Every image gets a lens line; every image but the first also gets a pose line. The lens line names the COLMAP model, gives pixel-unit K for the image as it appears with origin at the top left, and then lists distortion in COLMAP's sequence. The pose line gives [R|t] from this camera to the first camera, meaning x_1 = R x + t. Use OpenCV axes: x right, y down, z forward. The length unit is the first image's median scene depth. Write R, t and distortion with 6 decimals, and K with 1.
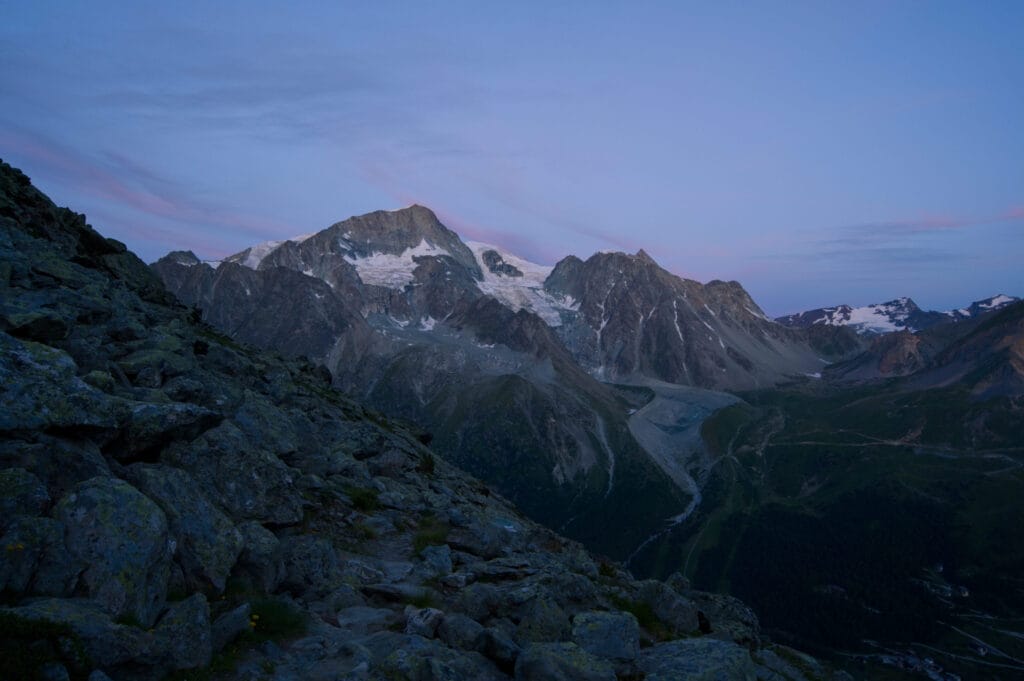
lens RADIAL K [[760.2, 0, 512.0], [0, 760.2, 340.5], [0, 0, 1]] dist [0.001447, 0.071838]
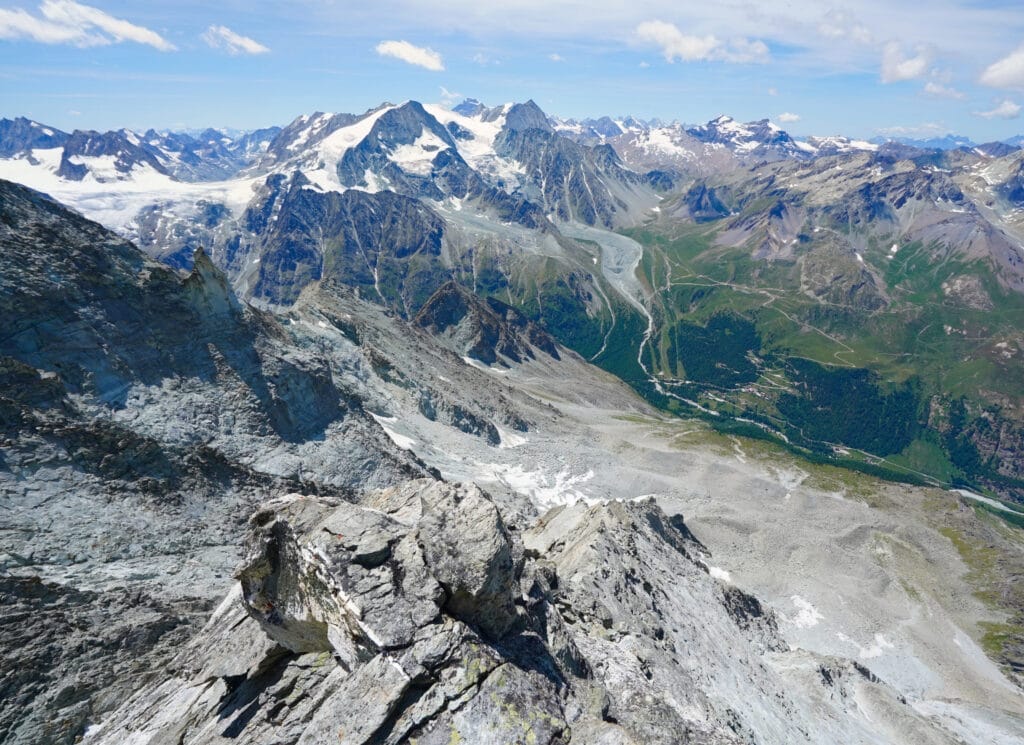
lens RADIAL K [[517.6, 0, 519.3], [0, 517.6, 375.3], [0, 0, 1]] dist [-0.068513, 0.030120]
pose [[0.958488, -0.167199, 0.230968, -0.276902], [0.032758, 0.869240, 0.493304, -0.224334], [-0.283246, -0.465260, 0.838633, -0.146421]]
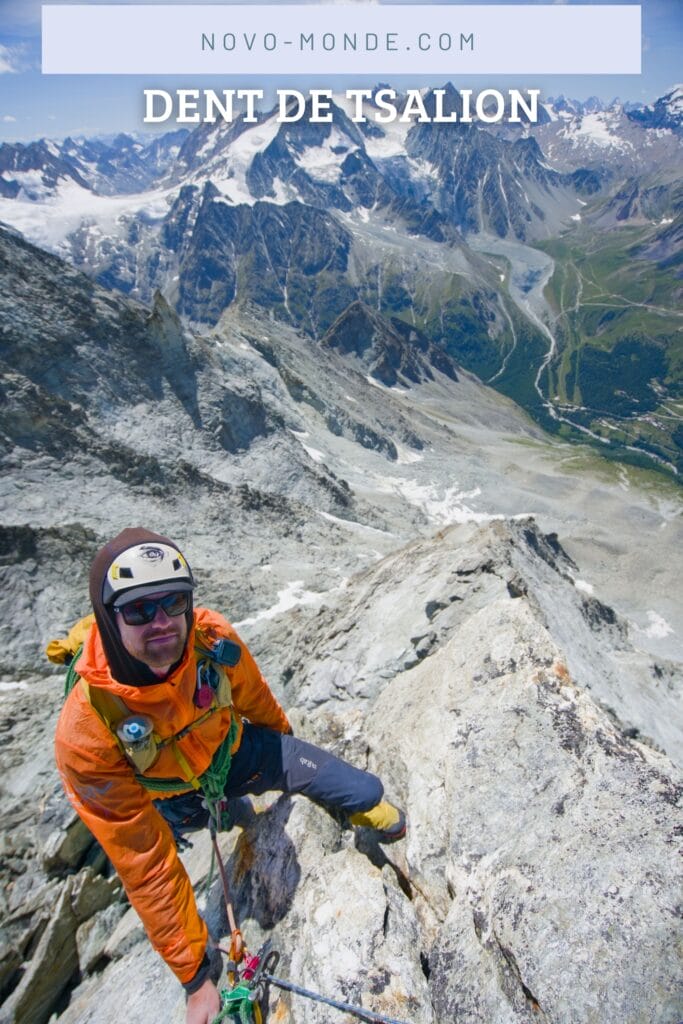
lens RADIAL K [[469.8, 0, 339.5], [0, 469.8, 521.1], [0, 0, 1]] dist [-0.049147, 0.015921]
pose [[0.987145, -0.155165, 0.038313, -0.279745], [0.084636, 0.710849, 0.698234, -0.229844], [-0.135577, -0.686016, 0.714843, -0.150592]]
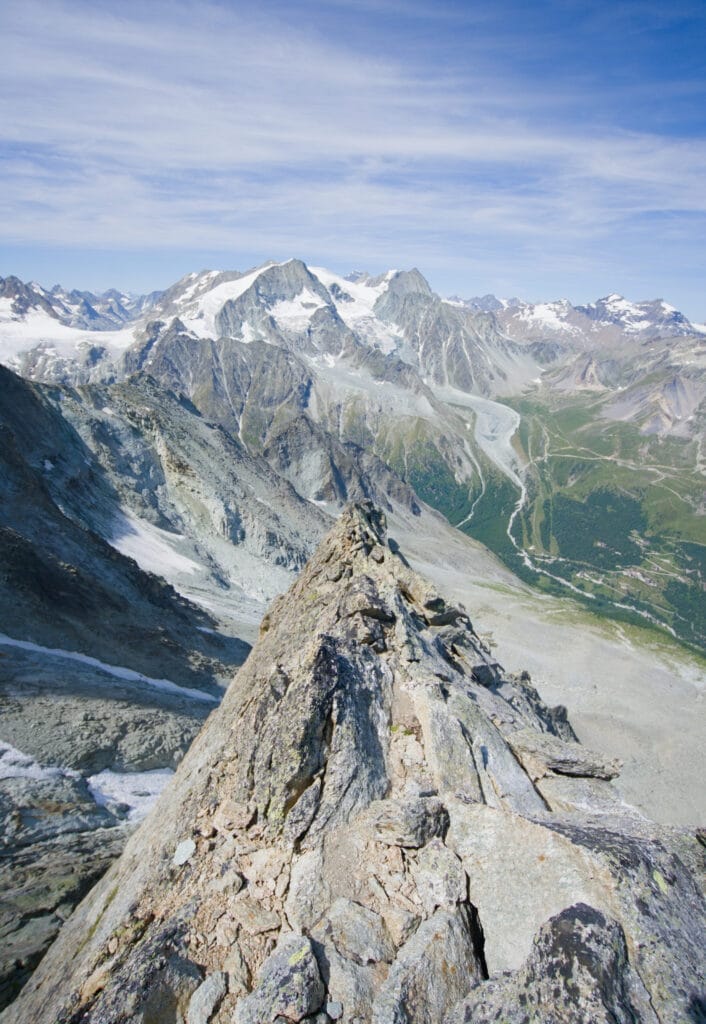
lens RADIAL K [[509.5, 0, 335.1], [0, 509.5, 520.7], [0, 0, 1]] dist [-0.064762, 0.026398]
pose [[0.987235, -0.074397, 0.140826, -0.257461], [0.003220, 0.893340, 0.449370, -0.186818], [-0.159237, -0.443180, 0.882176, -0.112610]]
